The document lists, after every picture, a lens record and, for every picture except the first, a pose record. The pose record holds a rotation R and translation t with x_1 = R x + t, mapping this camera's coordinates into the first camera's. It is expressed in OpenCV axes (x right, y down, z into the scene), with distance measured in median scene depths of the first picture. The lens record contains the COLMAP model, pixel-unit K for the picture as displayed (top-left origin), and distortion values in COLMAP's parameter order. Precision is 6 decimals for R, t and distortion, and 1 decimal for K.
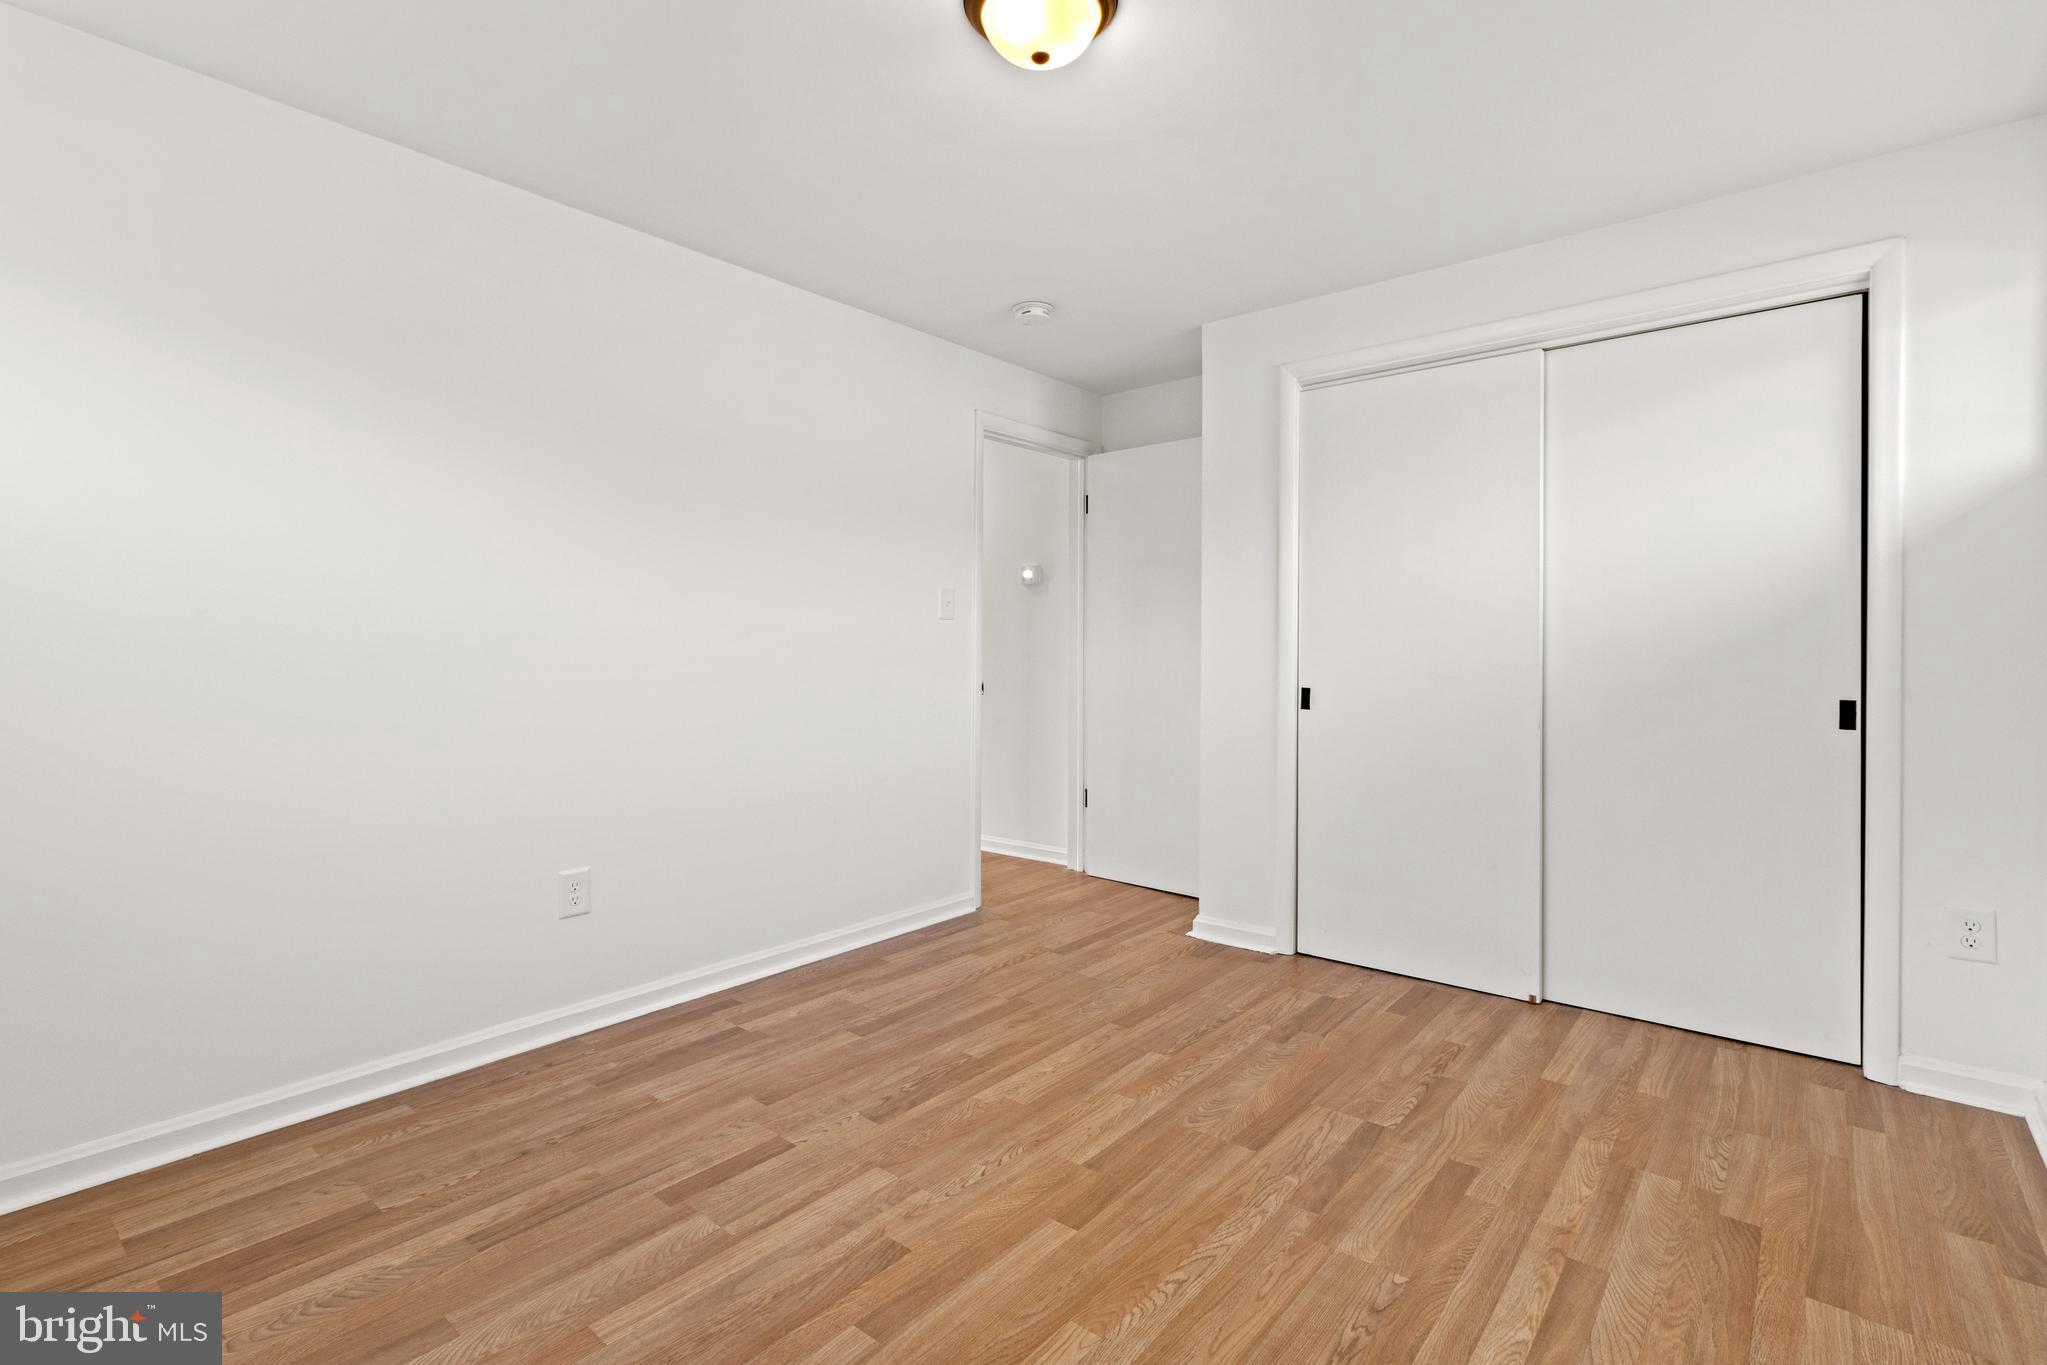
lens RADIAL K [[945.0, 0, 1022.4], [0, 945.0, 668.5], [0, 0, 1]] dist [0.000184, 0.000782]
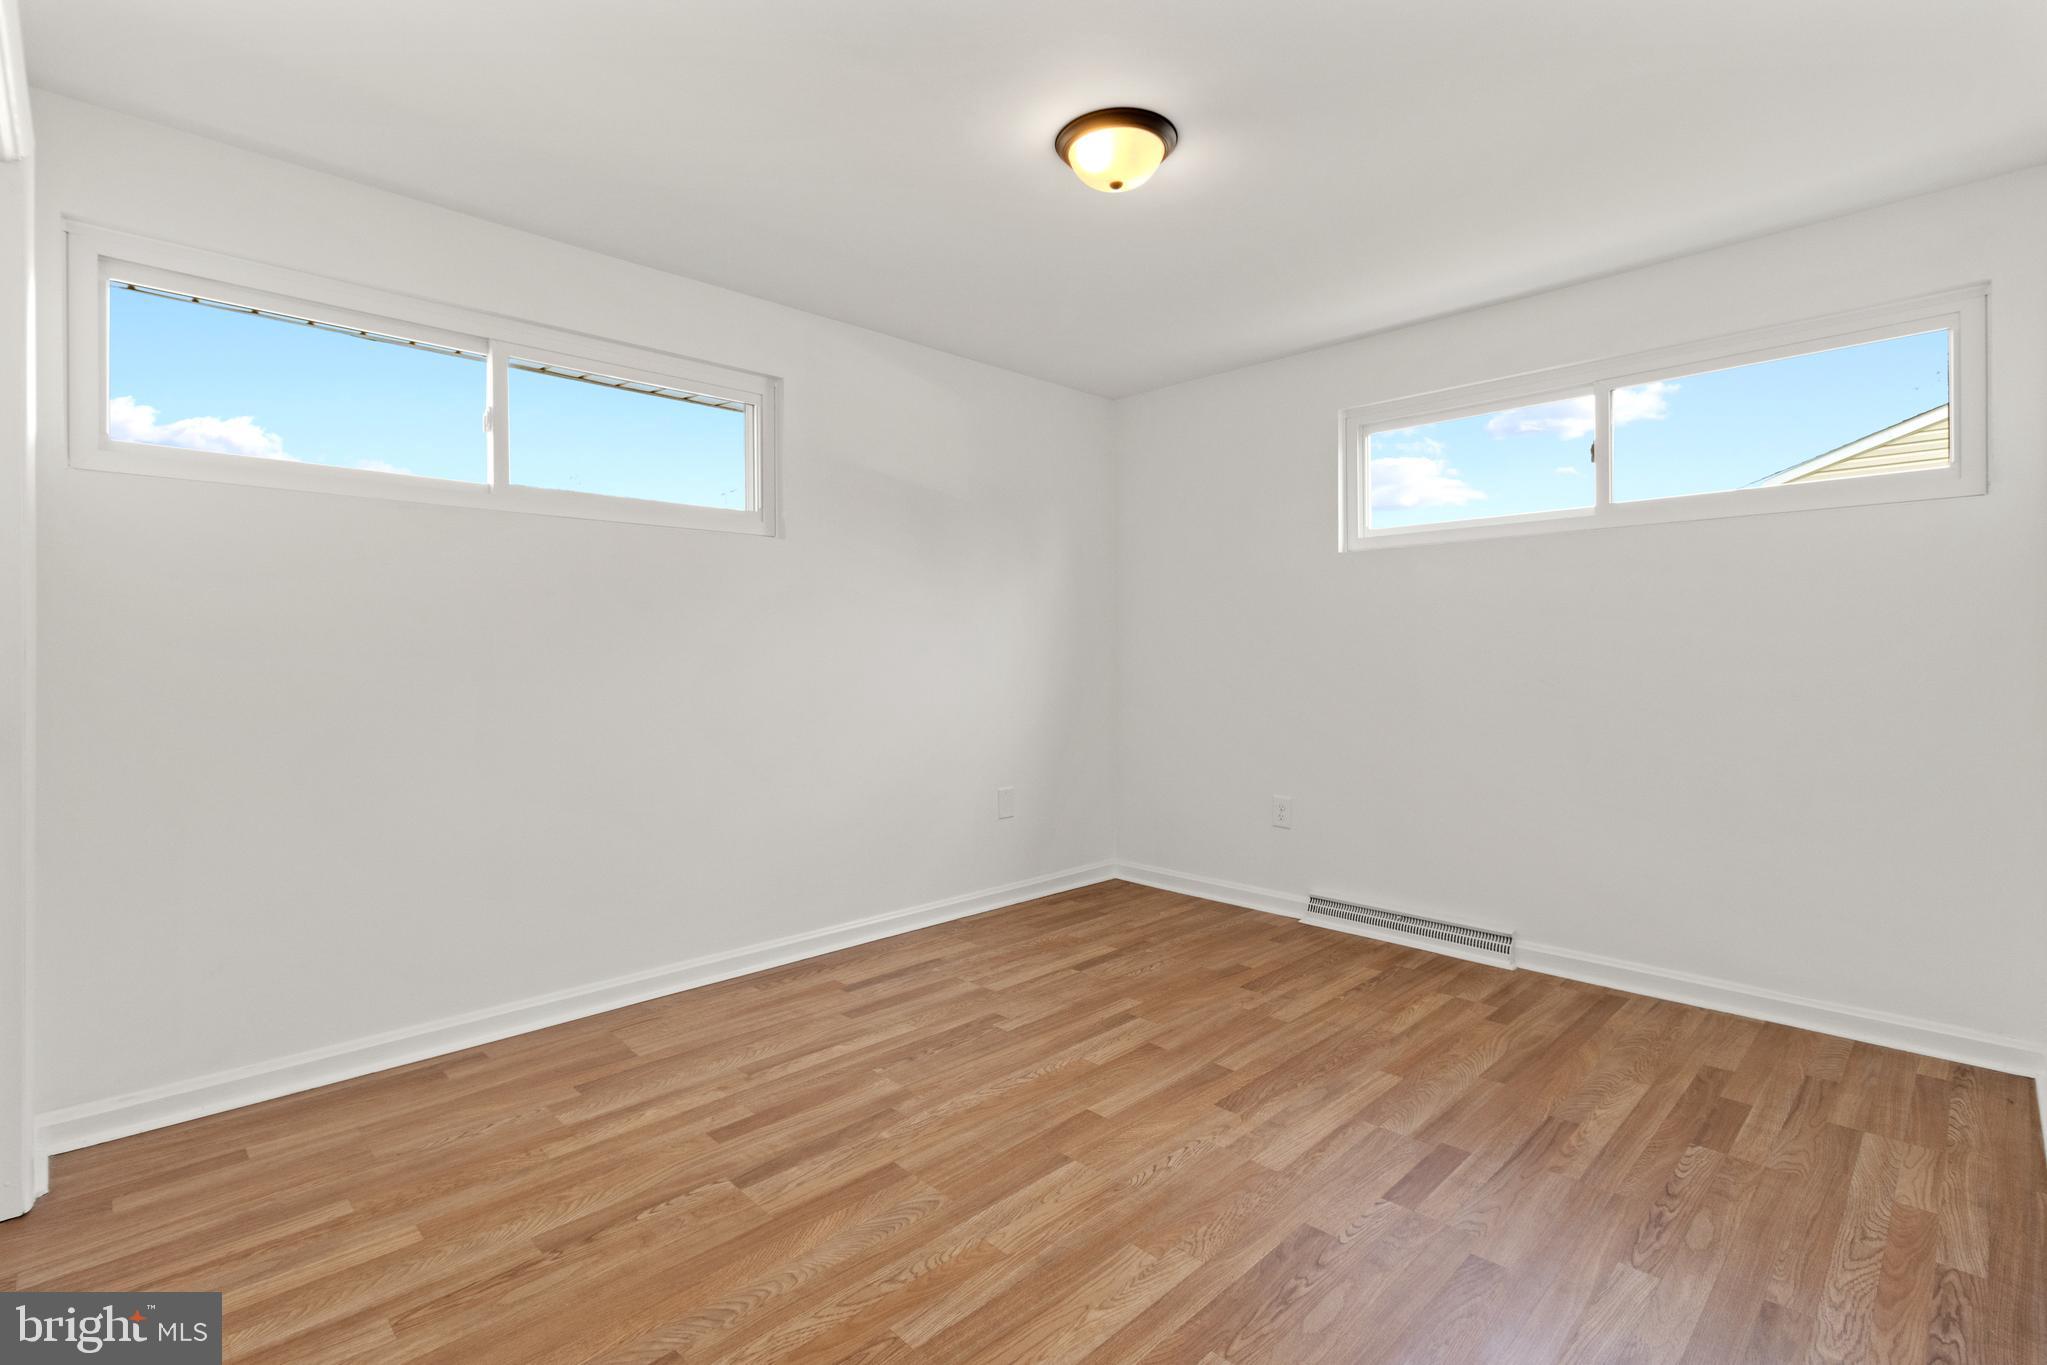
lens RADIAL K [[945.0, 0, 1024.6], [0, 945.0, 668.2], [0, 0, 1]] dist [0.000184, 0.000782]
pose [[-0.995104, -0.002349, 0.098807, 0.015700], [0.001712, 0.999158, 0.040990, -0.046206], [-0.098820, 0.040959, -0.994262, 2.018637]]
